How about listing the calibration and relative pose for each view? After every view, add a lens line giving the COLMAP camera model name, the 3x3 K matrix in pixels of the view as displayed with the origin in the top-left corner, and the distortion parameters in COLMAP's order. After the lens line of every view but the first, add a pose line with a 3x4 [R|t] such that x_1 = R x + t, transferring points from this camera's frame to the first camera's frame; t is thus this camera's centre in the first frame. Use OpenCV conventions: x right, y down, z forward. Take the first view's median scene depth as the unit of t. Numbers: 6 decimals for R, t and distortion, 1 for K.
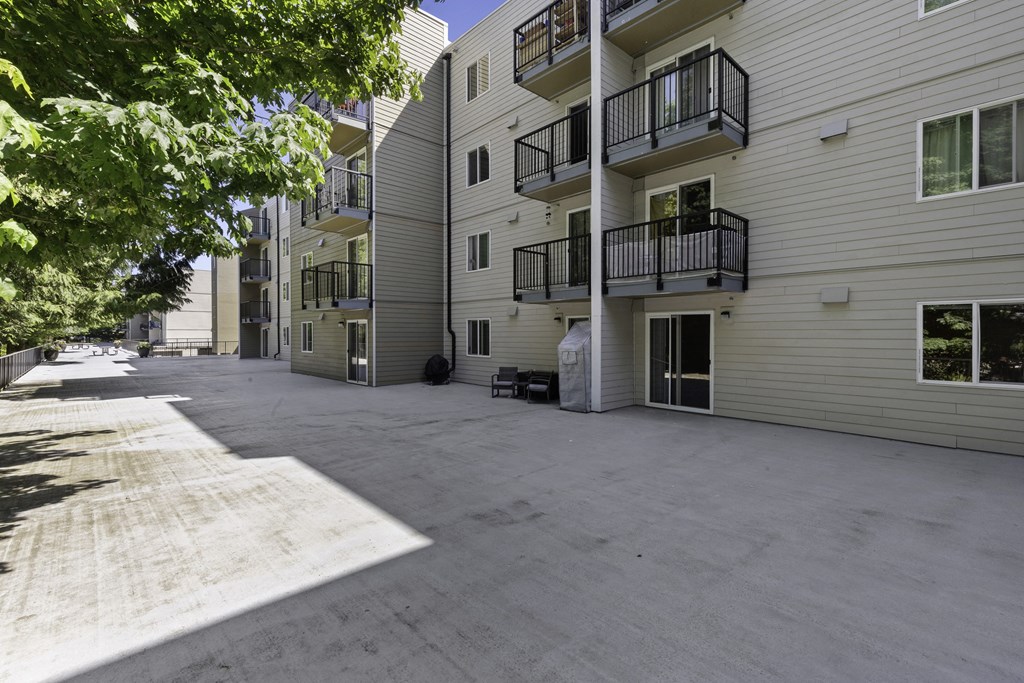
lens RADIAL K [[463.4, 0, 512.6], [0, 463.4, 338.6], [0, 0, 1]] dist [-0.000040, 0.000048]
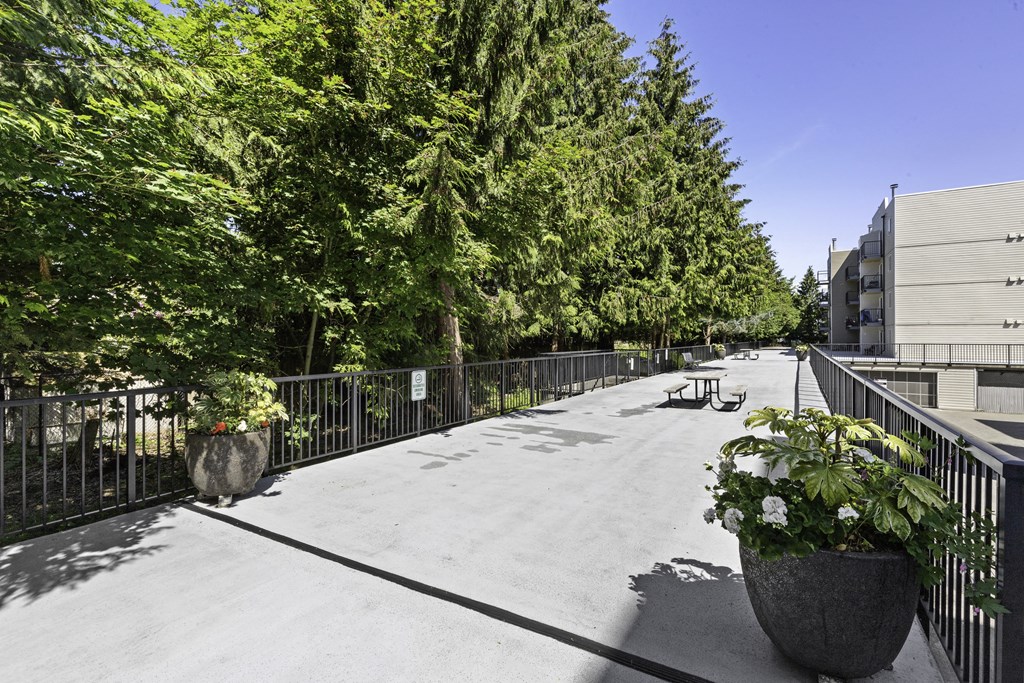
lens RADIAL K [[463.4, 0, 513.6], [0, 463.4, 338.0], [0, 0, 1]] dist [-0.000040, 0.000048]
pose [[0.266530, 0.008542, -0.963789, -0.393003], [-0.008839, 0.999940, 0.006418, -0.005379], [0.963786, 0.006809, 0.266590, 0.492395]]
